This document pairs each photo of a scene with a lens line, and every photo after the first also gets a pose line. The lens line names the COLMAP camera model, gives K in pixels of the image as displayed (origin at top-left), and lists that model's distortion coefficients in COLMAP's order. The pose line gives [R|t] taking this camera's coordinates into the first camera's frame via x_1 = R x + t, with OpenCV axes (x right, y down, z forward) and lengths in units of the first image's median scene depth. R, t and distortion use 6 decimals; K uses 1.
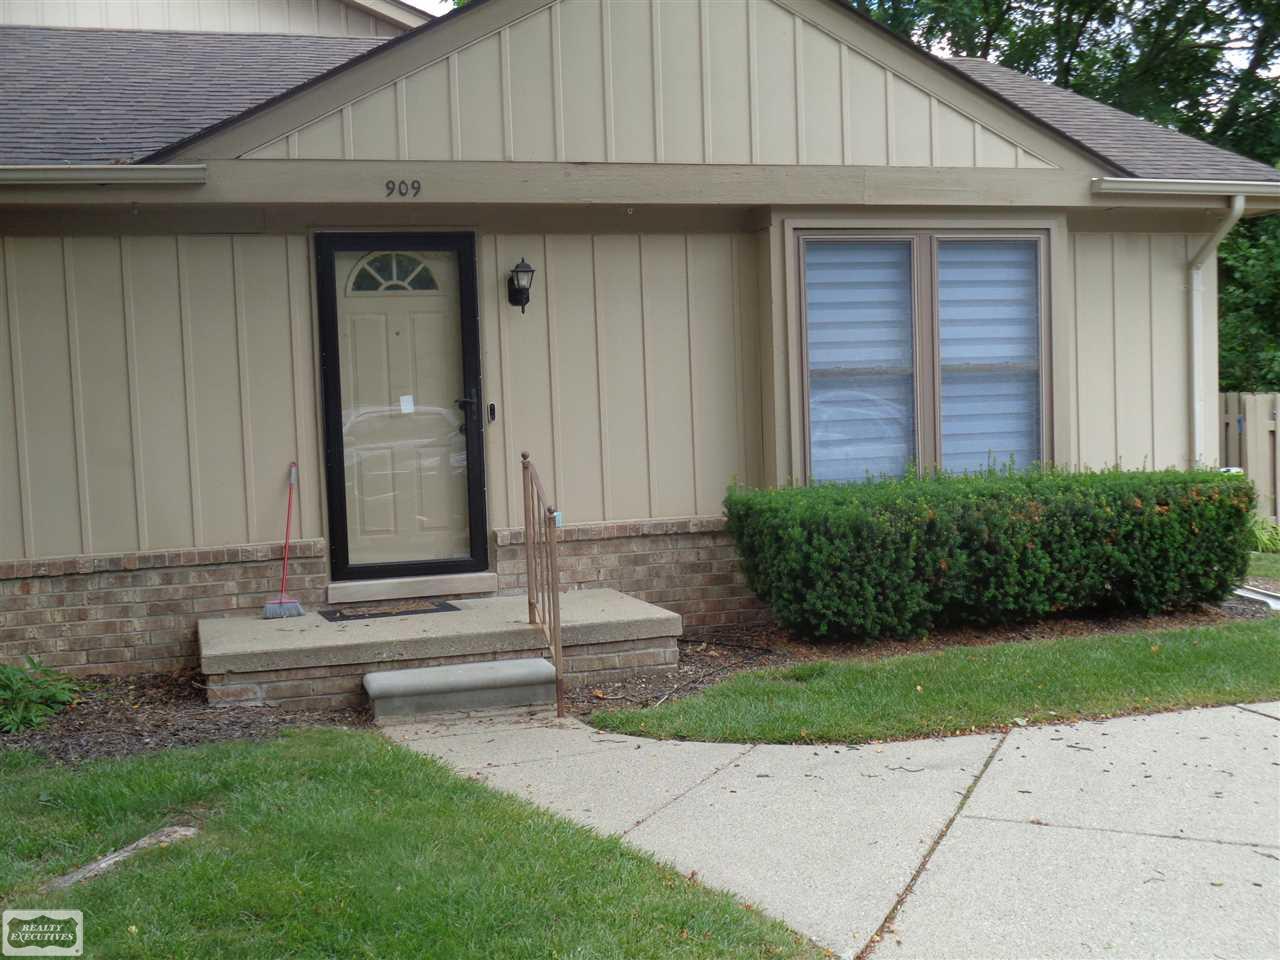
lens RADIAL K [[1479.5, 0, 641.1], [0, 1479.5, 490.1], [0, 0, 1]] dist [-0.021822, 0.000000]
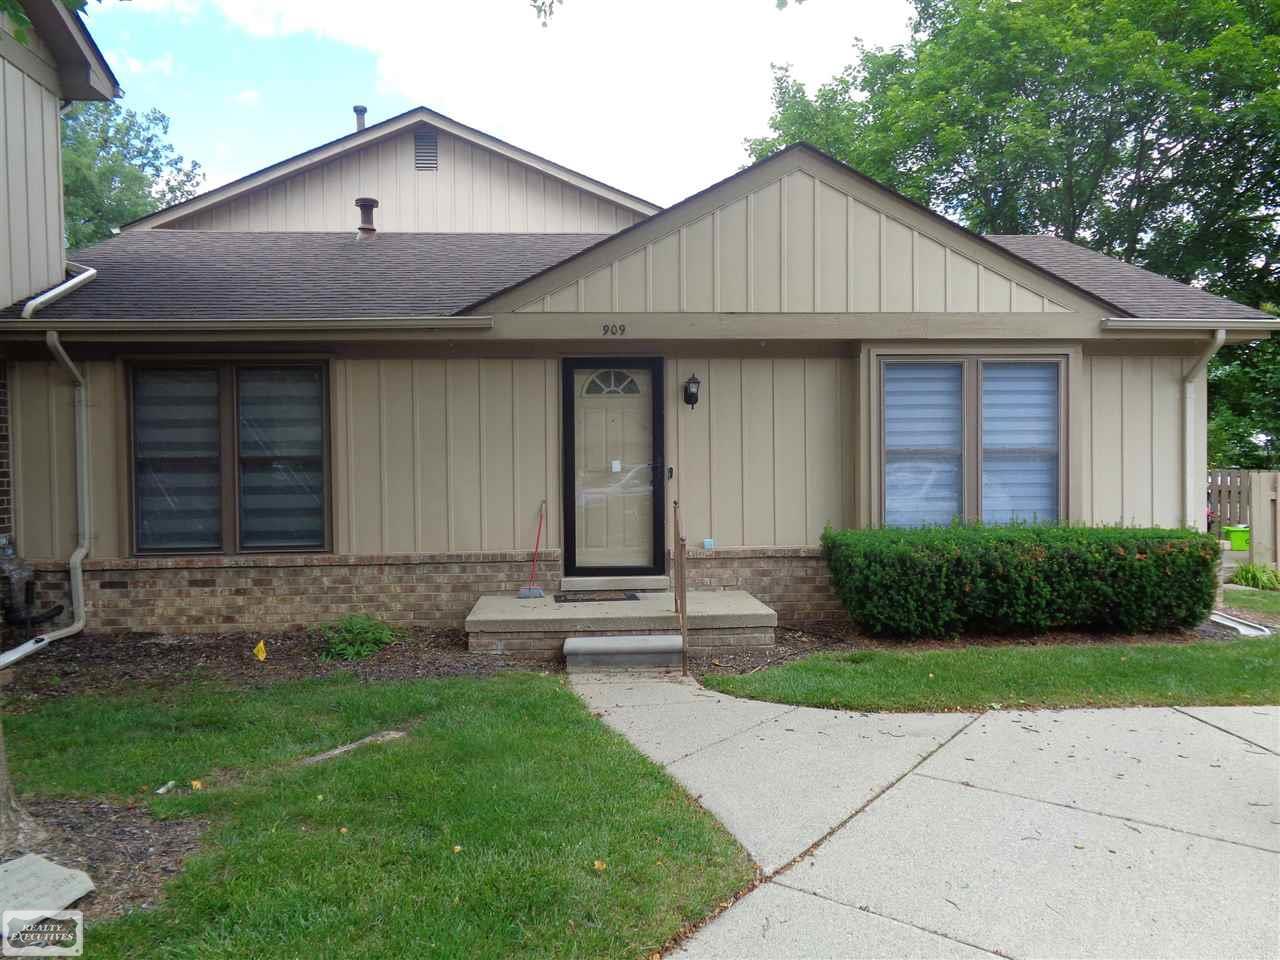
lens RADIAL K [[946.0, 0, 639.7], [0, 946.0, 472.5], [0, 0, 1]] dist [-0.008747, 0.005919]
pose [[0.972314, 0.029191, -0.231849, 0.104074], [-0.039379, 0.998446, -0.039435, -0.013065], [0.230338, 0.047474, 0.971952, 0.030194]]
